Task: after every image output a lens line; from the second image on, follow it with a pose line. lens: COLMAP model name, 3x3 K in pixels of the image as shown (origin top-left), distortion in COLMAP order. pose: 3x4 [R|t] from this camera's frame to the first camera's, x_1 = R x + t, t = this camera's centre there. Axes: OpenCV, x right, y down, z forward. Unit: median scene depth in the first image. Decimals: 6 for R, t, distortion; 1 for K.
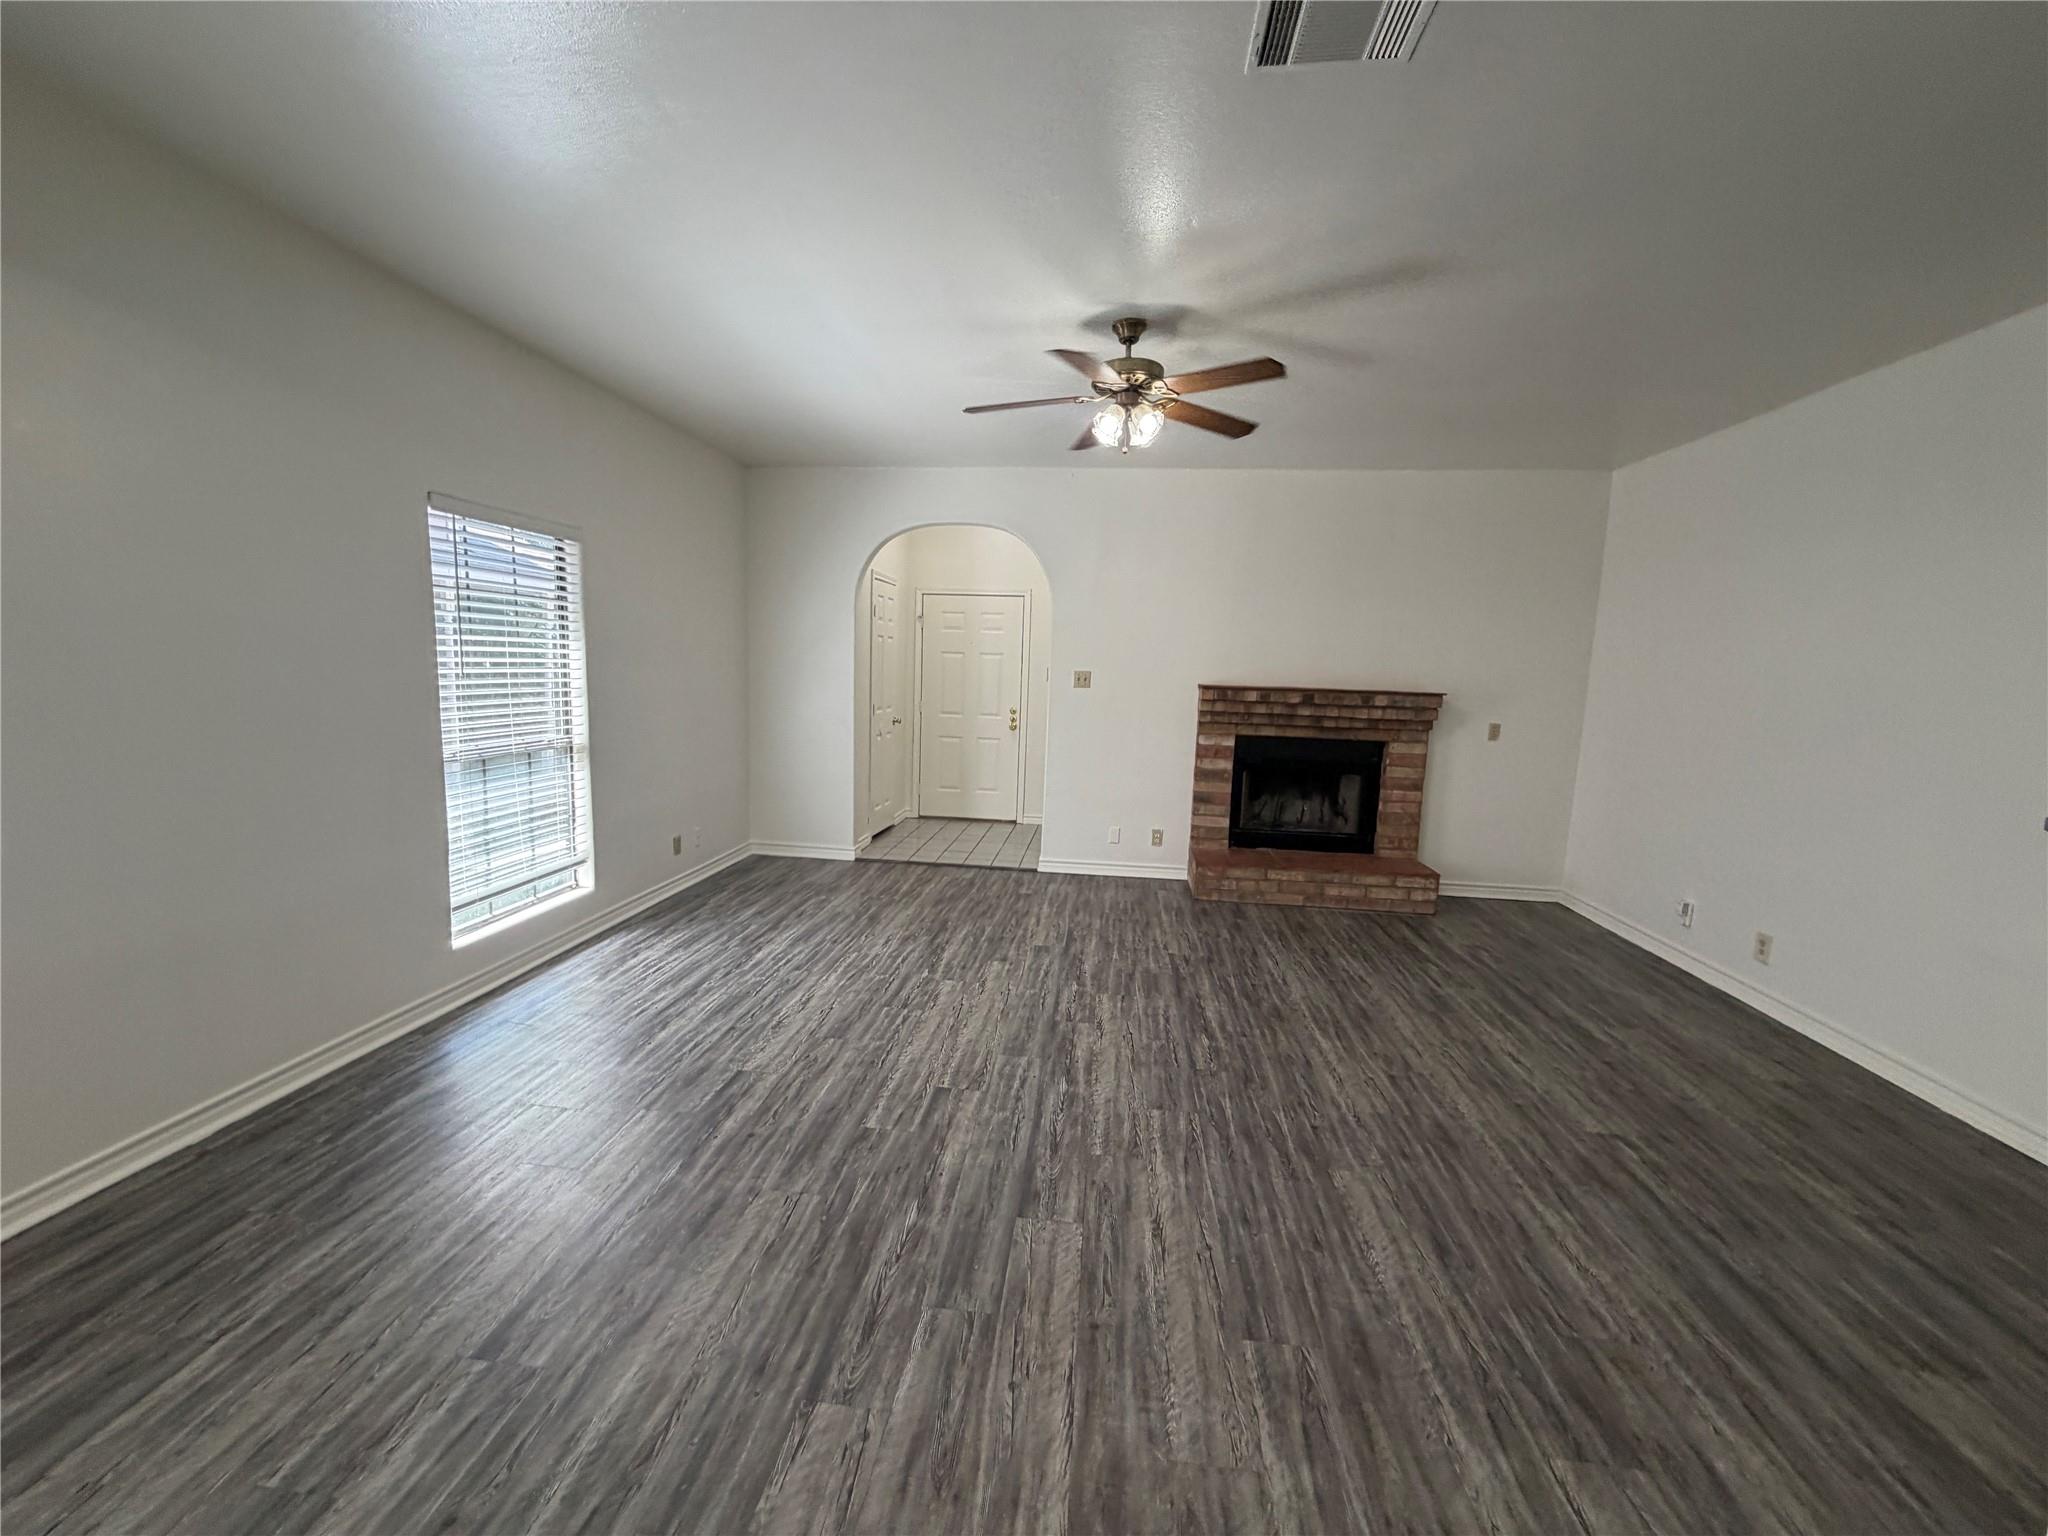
lens RADIAL K [[816.5, 0, 1020.4], [0, 816.5, 770.9], [0, 0, 1]] dist [-0.000582, 0.000354]
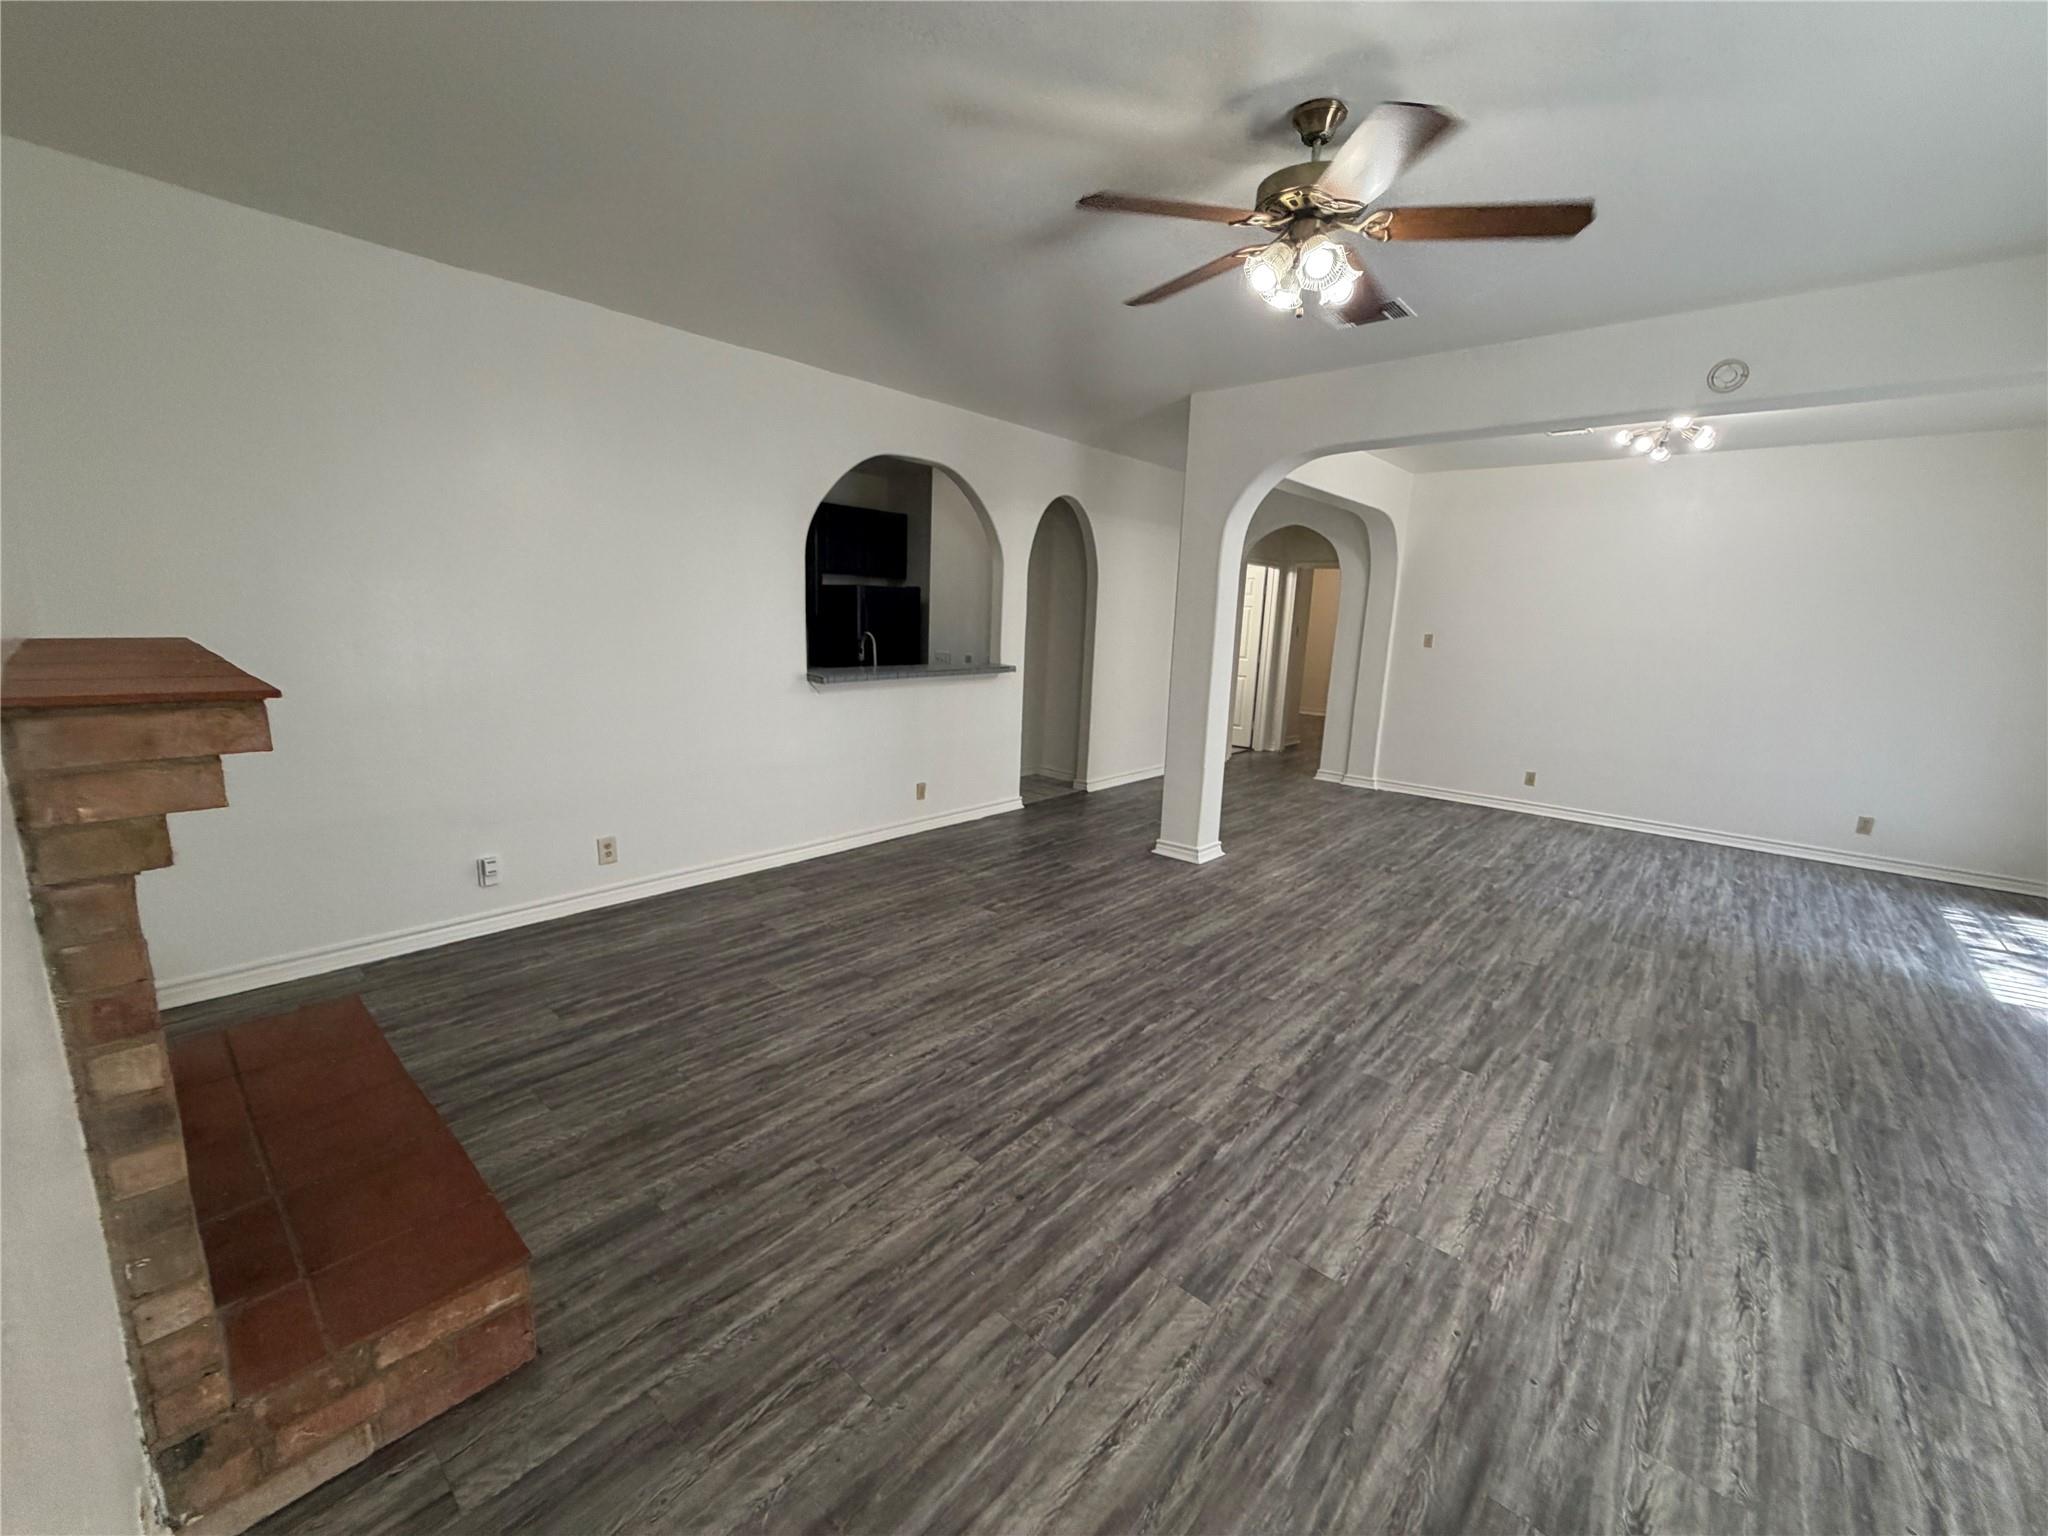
lens RADIAL K [[816.5, 0, 1024.8], [0, 816.5, 775.7], [0, 0, 1]] dist [-0.000582, 0.000354]
pose [[-0.818270, -0.173220, 0.548114, -0.118275], [0.015809, 0.946375, 0.322683, -0.246396], [-0.574617, 0.272707, -0.771652, 1.741097]]
